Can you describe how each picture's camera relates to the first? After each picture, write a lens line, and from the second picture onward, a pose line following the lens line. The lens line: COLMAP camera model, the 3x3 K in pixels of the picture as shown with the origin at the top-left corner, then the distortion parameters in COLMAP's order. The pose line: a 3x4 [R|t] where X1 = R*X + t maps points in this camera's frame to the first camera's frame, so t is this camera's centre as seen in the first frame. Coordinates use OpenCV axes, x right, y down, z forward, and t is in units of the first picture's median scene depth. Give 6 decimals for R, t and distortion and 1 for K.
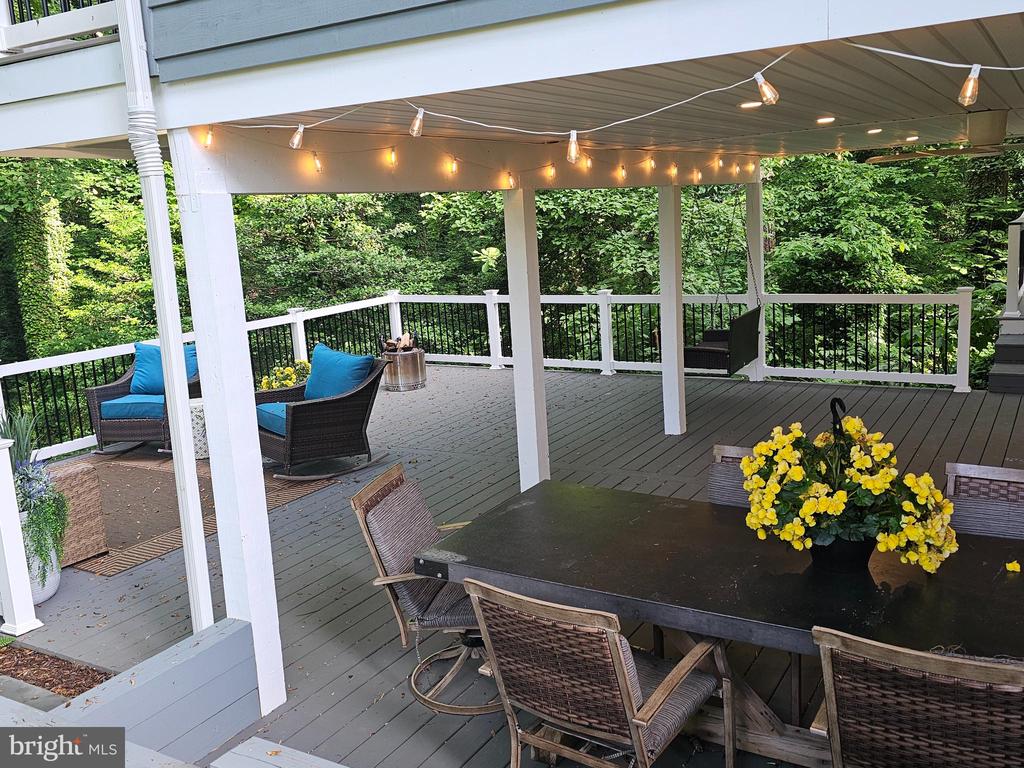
lens RADIAL K [[910.1, 0, 512.6], [0, 910.1, 384.0], [0, 0, 1]] dist [0.052091, -0.024032]
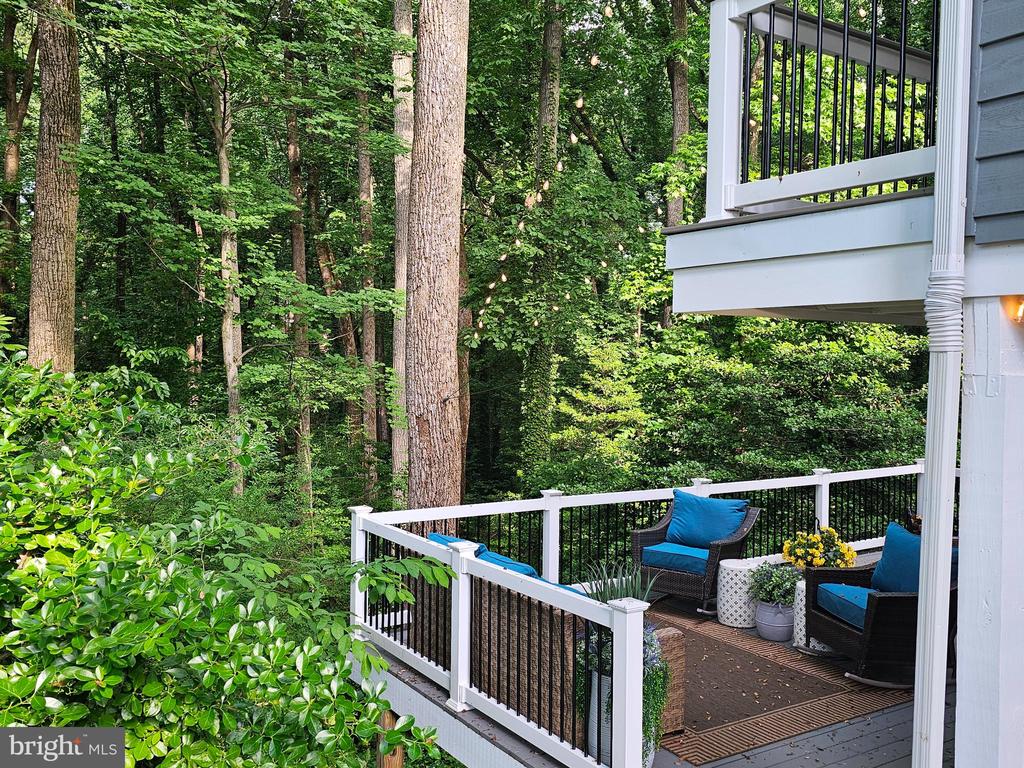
lens RADIAL K [[910.1, 0, 510.4], [0, 910.1, 382.8], [0, 0, 1]] dist [0.052091, -0.024032]
pose [[0.890151, 0.083395, -0.447970, -0.097289], [-0.150986, 0.981553, -0.117293, -0.011021], [0.429925, 0.172046, 0.886321, 0.026452]]
